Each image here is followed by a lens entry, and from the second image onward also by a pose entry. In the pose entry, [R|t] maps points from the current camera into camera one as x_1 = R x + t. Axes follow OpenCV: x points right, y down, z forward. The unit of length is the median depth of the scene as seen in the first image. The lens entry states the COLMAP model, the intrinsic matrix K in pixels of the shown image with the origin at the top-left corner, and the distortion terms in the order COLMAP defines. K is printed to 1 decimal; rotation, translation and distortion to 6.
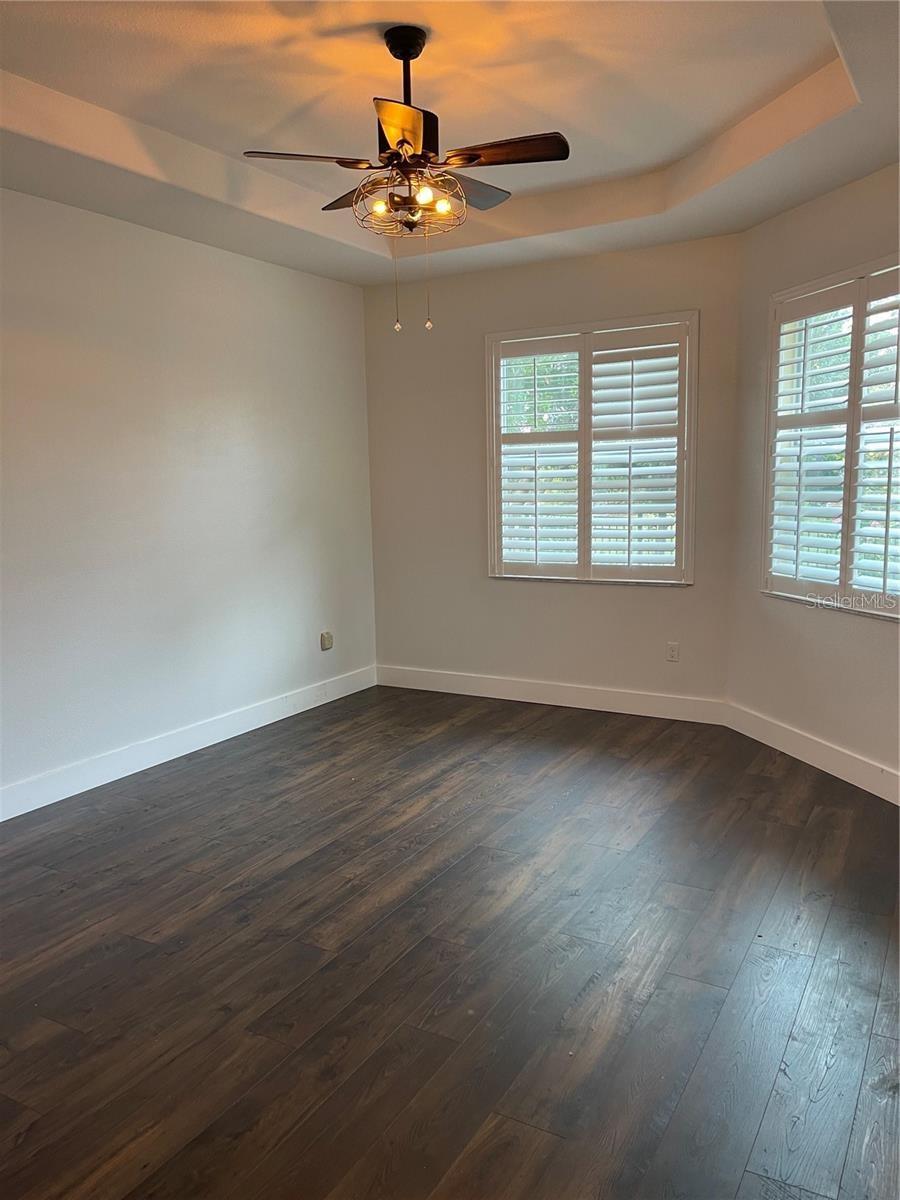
lens RADIAL K [[921.1, 0, 462.3], [0, 921.1, 597.2], [0, 0, 1]] dist [0.099149, -0.117693]
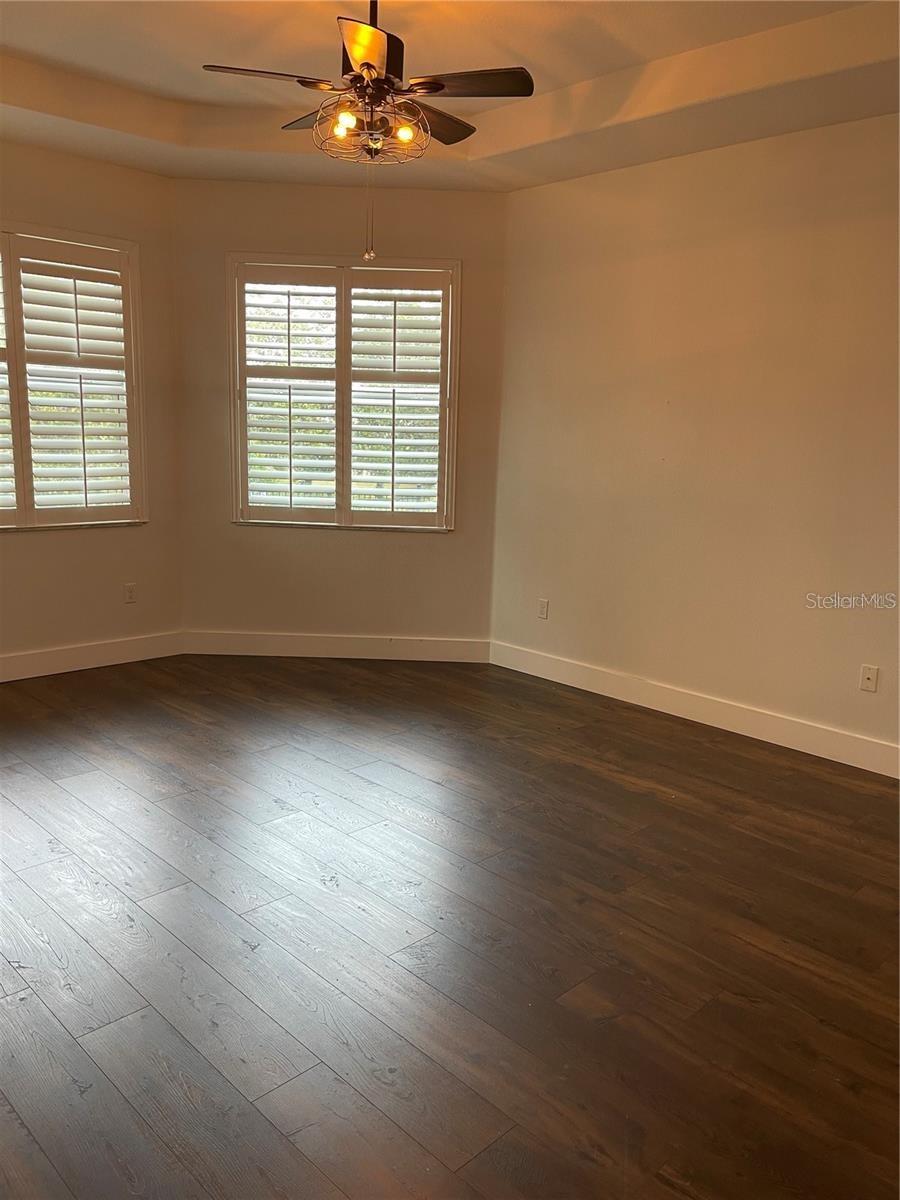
lens RADIAL K [[921.1, 0, 462.3], [0, 921.1, 597.2], [0, 0, 1]] dist [0.099149, -0.117693]
pose [[0.271469, -0.145741, 0.951349, -0.784953], [0.086346, 0.988170, 0.126743, -0.039773], [-0.958566, 0.047738, 0.280841, 0.495836]]
